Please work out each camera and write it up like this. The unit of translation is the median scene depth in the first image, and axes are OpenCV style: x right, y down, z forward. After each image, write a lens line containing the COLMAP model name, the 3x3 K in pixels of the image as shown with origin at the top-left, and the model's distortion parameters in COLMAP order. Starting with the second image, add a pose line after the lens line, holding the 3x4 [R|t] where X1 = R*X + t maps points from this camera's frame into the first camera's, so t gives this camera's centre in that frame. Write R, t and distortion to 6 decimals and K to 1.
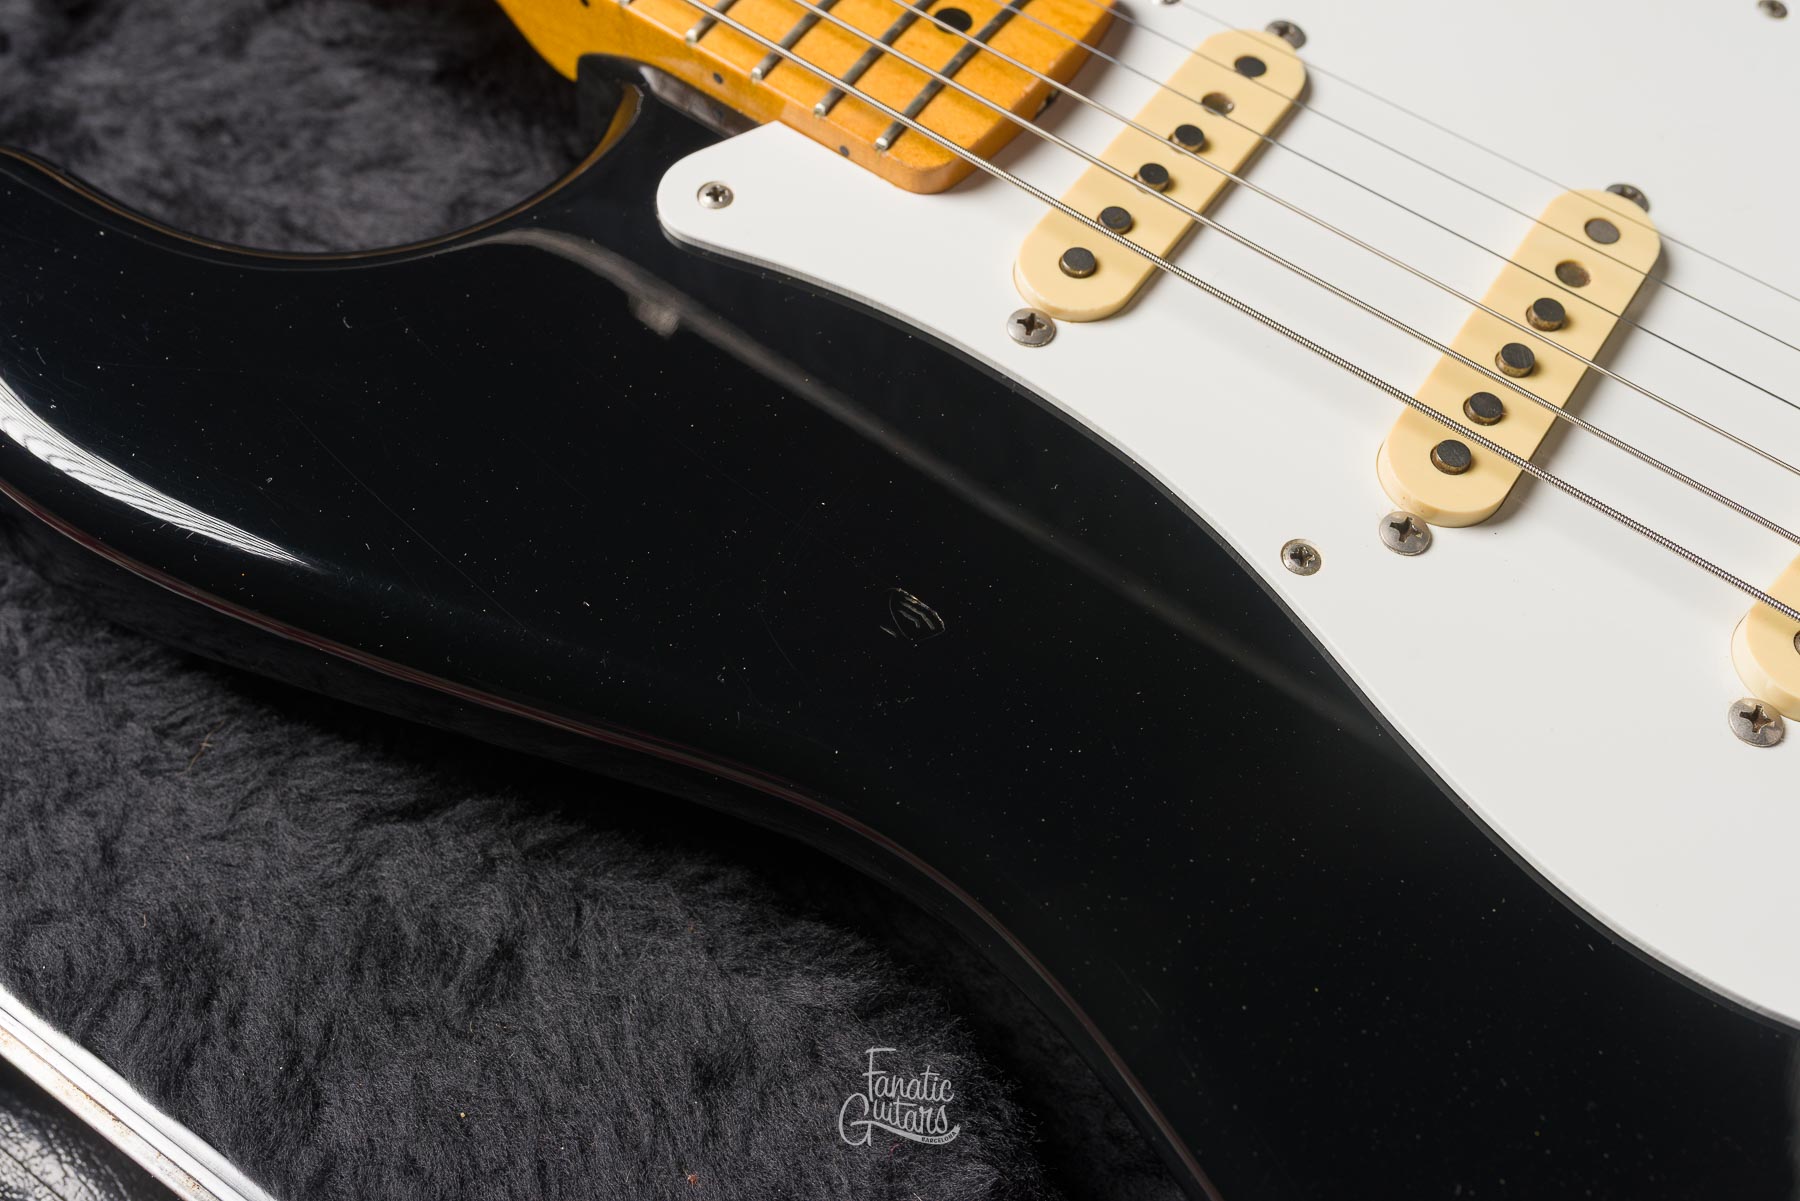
lens RADIAL K [[1847.4, 0, 896.2], [0, 1847.4, 599.6], [0, 0, 1]] dist [0.000049, 0.018848]
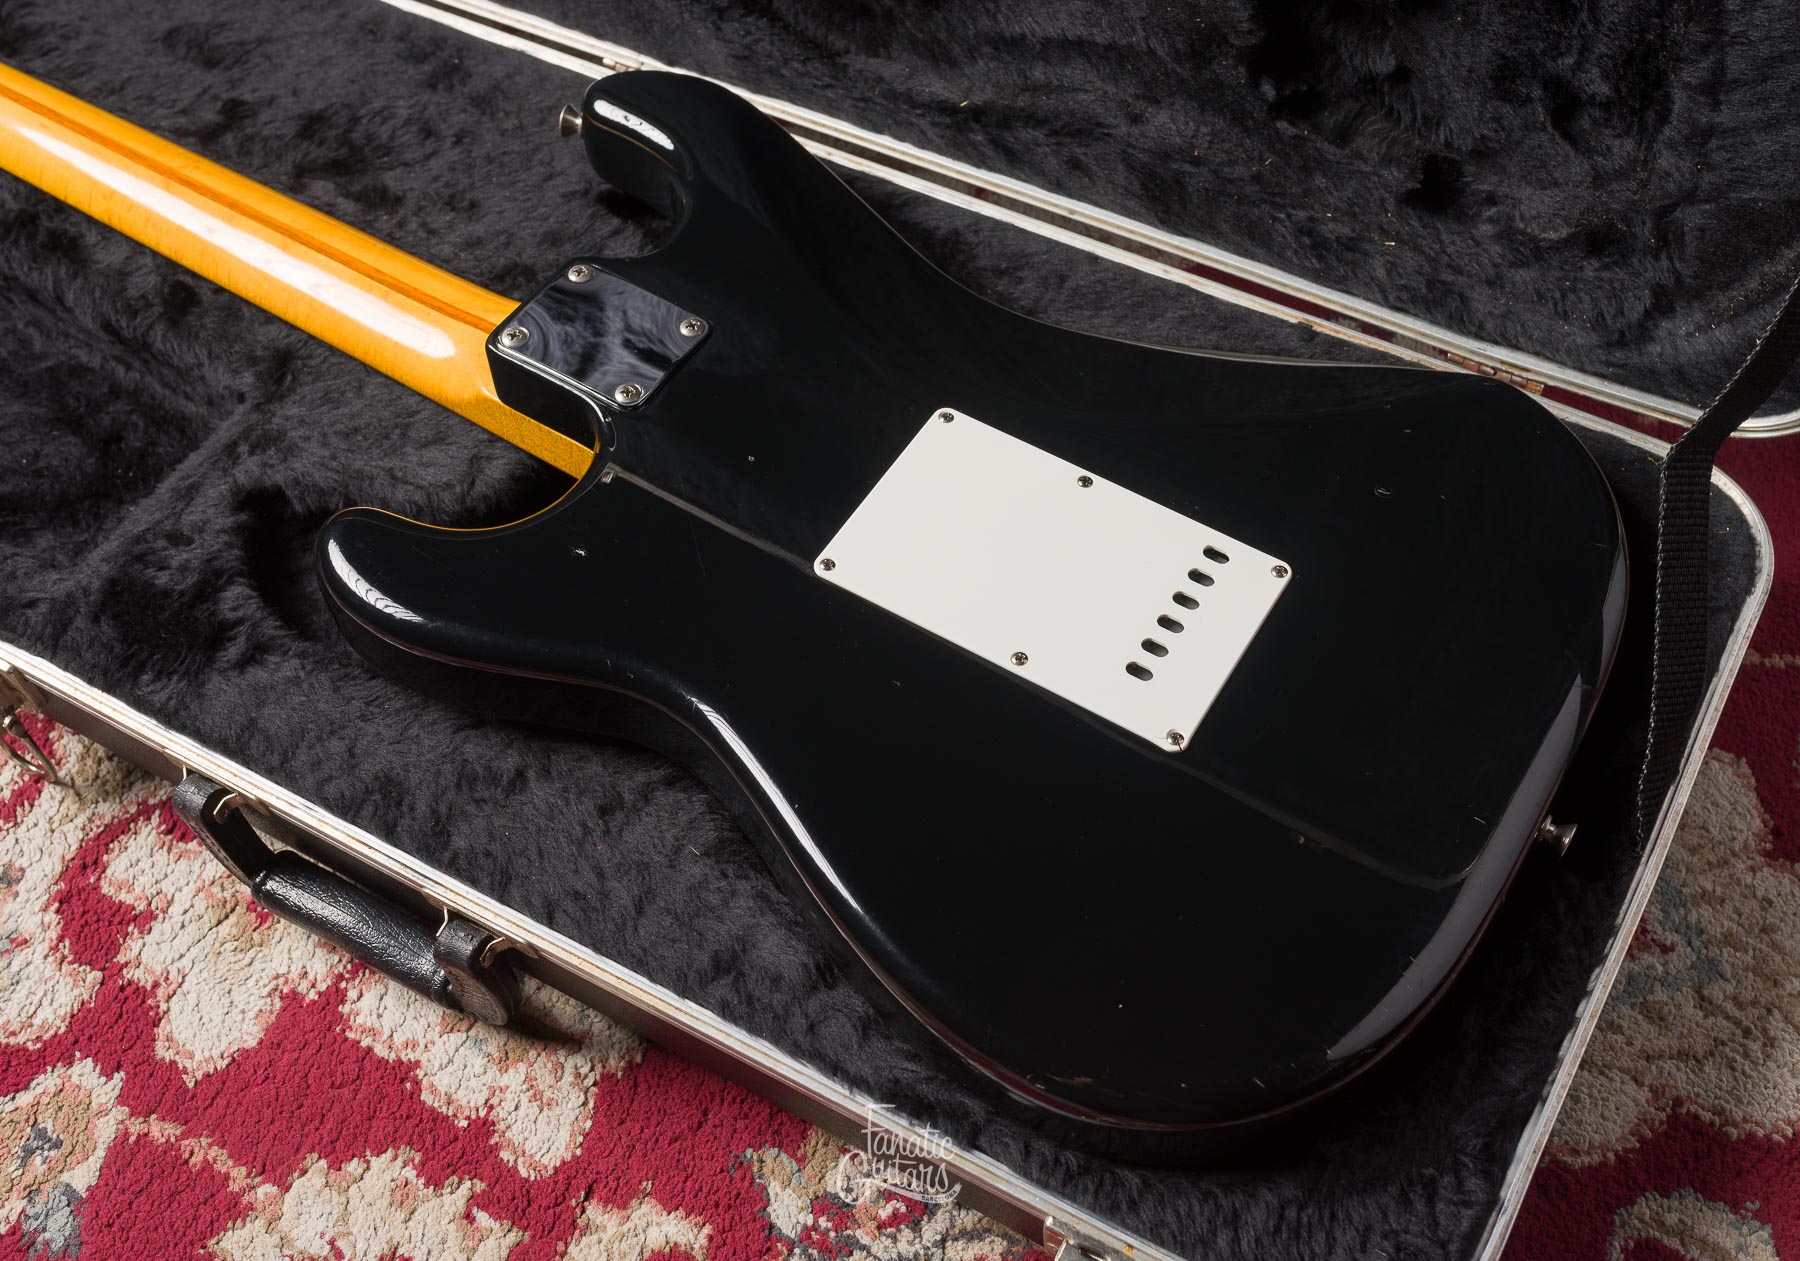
lens RADIAL K [[1962.4, 0, 945.2], [0, 1962.4, 630.1], [0, 0, 1]] dist [-0.003937, 0.012431]
pose [[0.995437, -0.095365, -0.003165, 0.361815], [0.095083, 0.994176, -0.050731, 0.182406], [0.007985, 0.050198, 0.998707, -1.538890]]
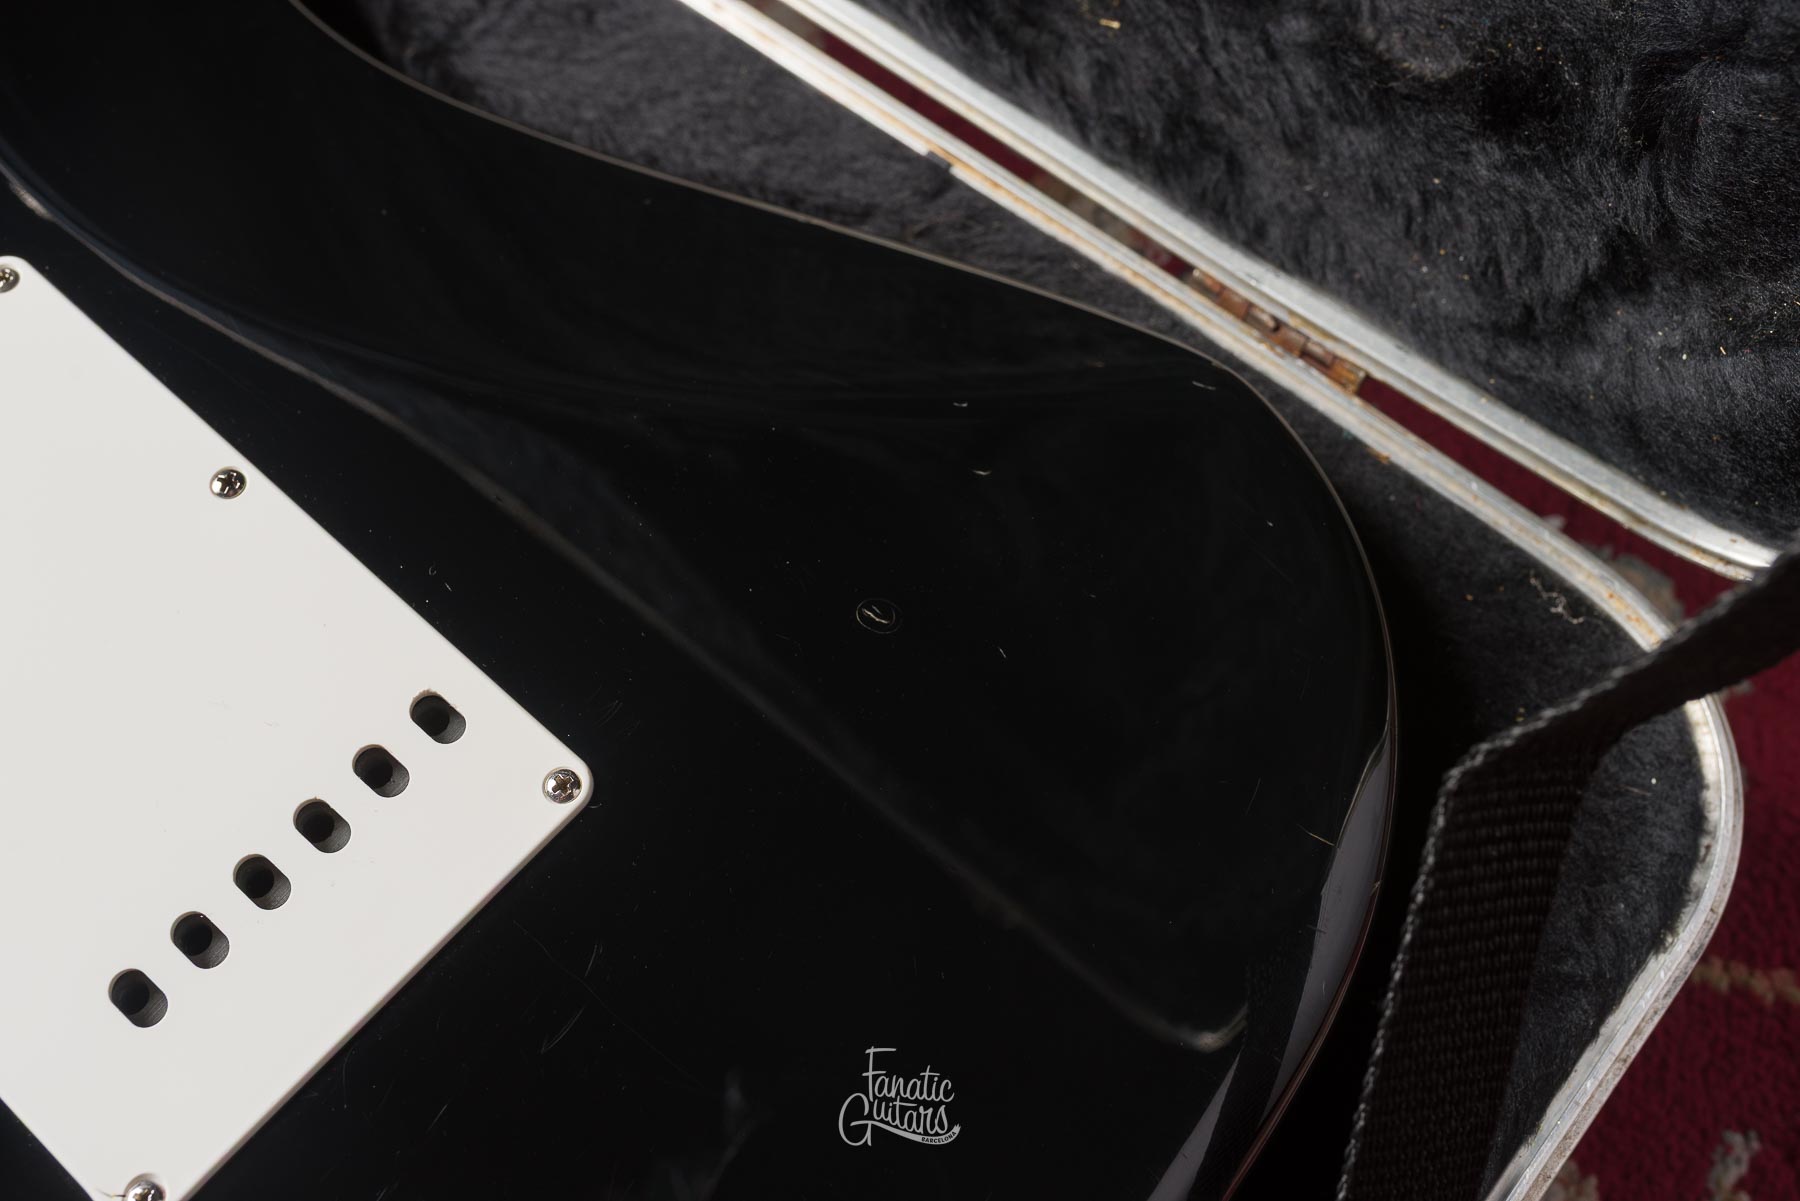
lens RADIAL K [[1838.8, 0, 897.1], [0, 1838.8, 596.8], [0, 0, 1]] dist [0.005960, -0.004412]
pose [[0.993987, 0.077649, -0.077199, 1.030862], [-0.066712, 0.988550, 0.135346, -0.227281], [0.086824, -0.129382, 0.987786, -0.048141]]
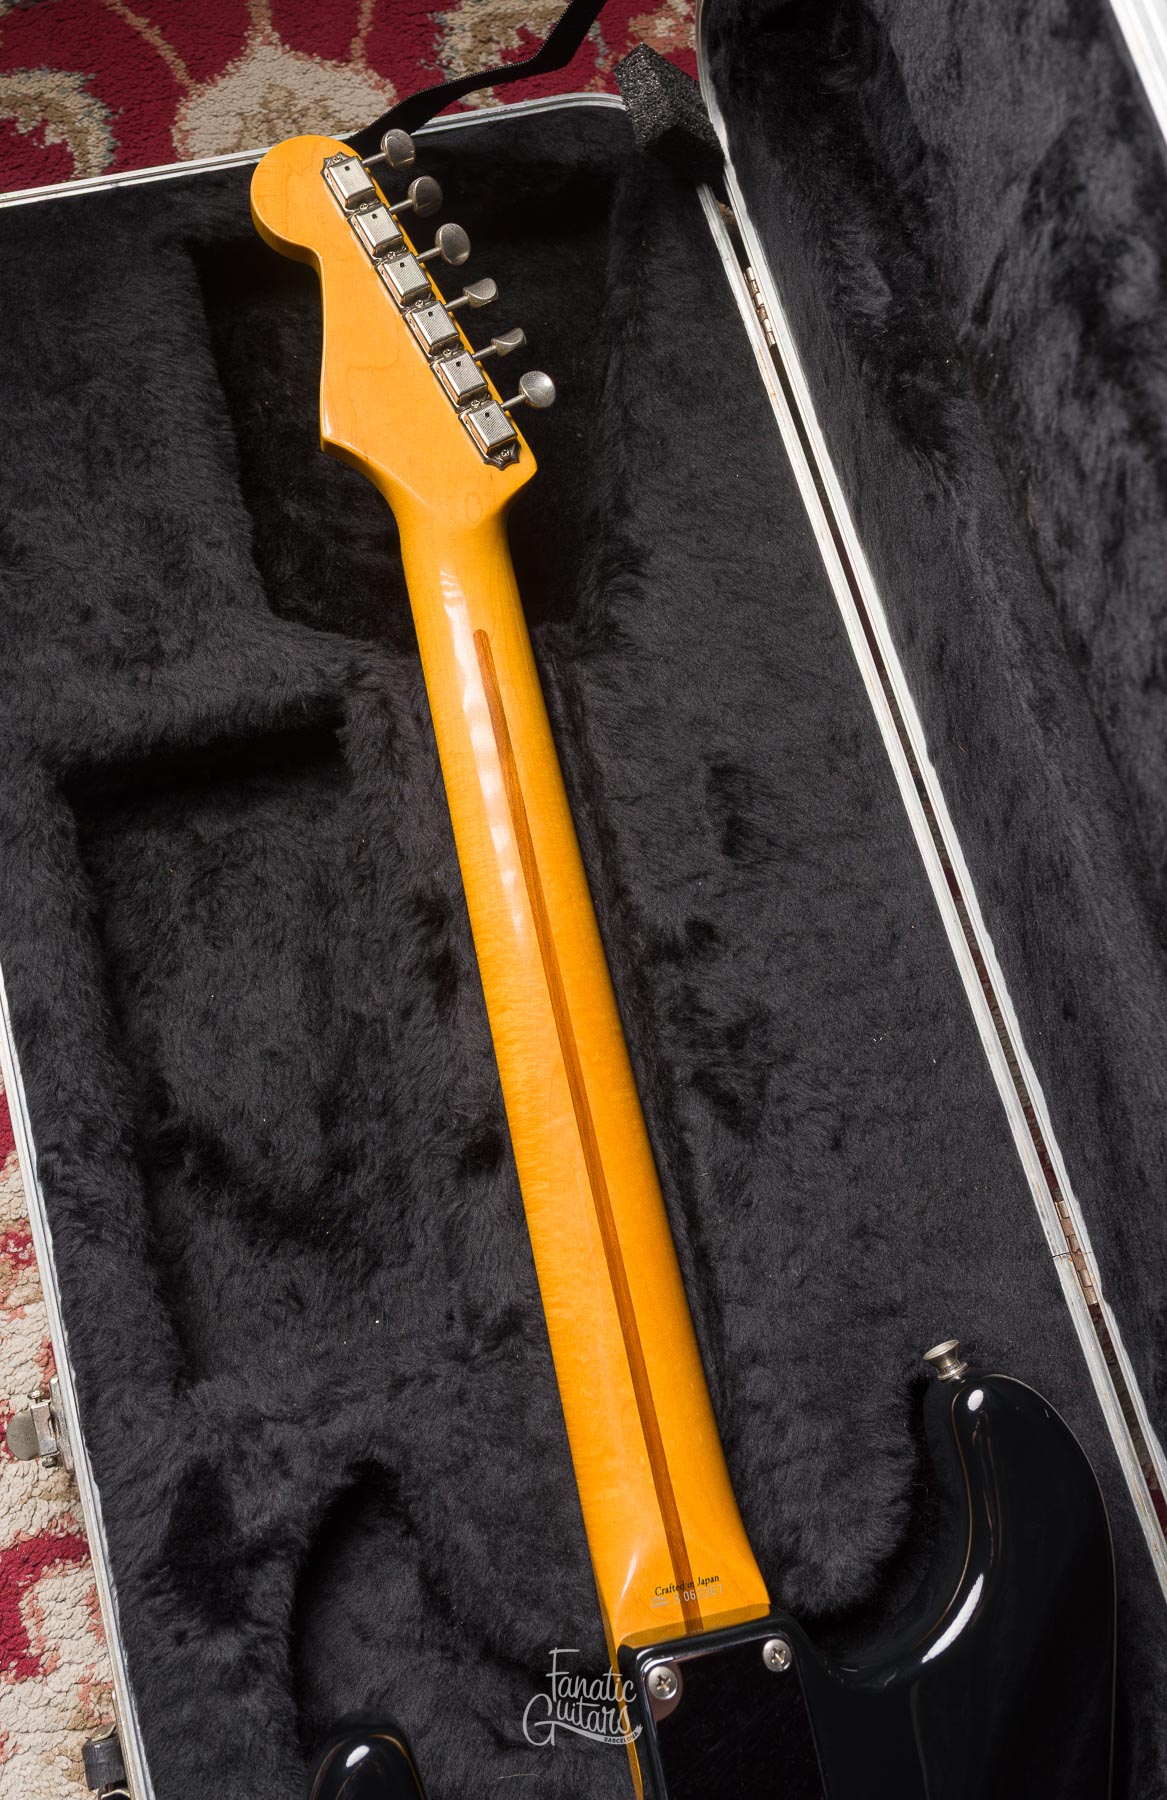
lens RADIAL K [[2053.6, 0, 450.2], [0, 2053.6, 745.0], [0, 0, 1]] dist [-0.004810, 0.008985]
pose [[0.741741, 0.644688, -0.184927, -0.656284], [-0.584468, 0.756573, 0.293248, -1.843108], [0.328964, -0.109430, 0.937981, -1.175837]]
